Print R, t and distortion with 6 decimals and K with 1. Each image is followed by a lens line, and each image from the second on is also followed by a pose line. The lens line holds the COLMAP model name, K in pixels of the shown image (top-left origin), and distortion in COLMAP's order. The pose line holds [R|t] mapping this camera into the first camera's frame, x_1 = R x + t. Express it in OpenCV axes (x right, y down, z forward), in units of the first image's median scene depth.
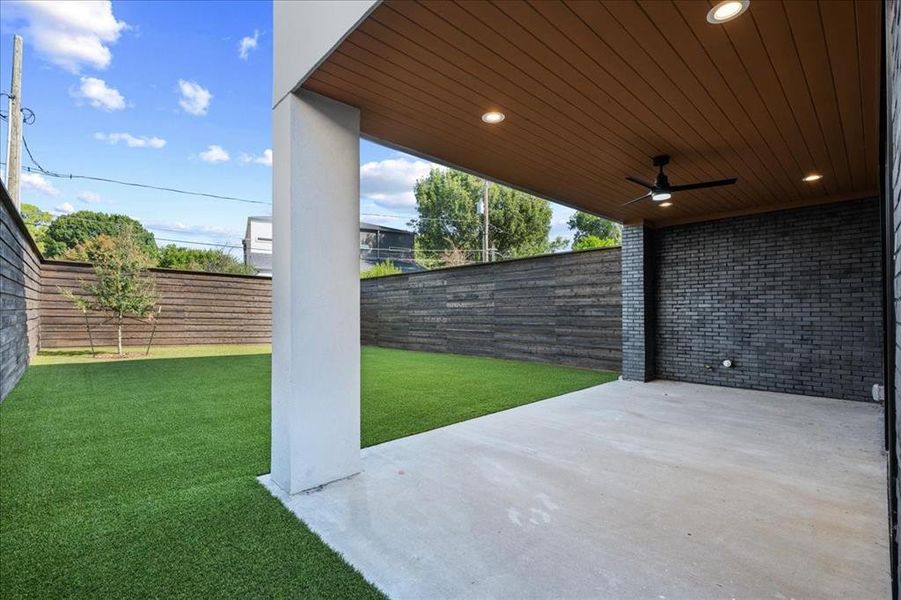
lens RADIAL K [[399.5, 0, 454.3], [0, 399.5, 306.2], [0, 0, 1]] dist [0.003277, 0.000316]
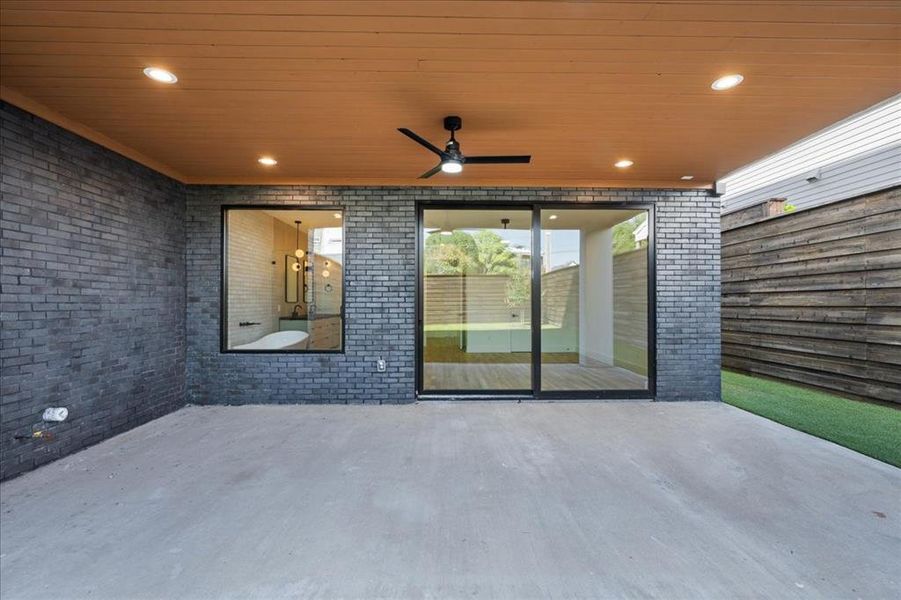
lens RADIAL K [[399.5, 0, 450.7], [0, 399.5, 302.3], [0, 0, 1]] dist [0.003277, 0.000316]
pose [[-0.743061, 0.005064, 0.669205, -0.019448], [-0.003889, 0.999922, -0.011885, 0.007797], [-0.669212, -0.011433, -0.742983, 1.144140]]
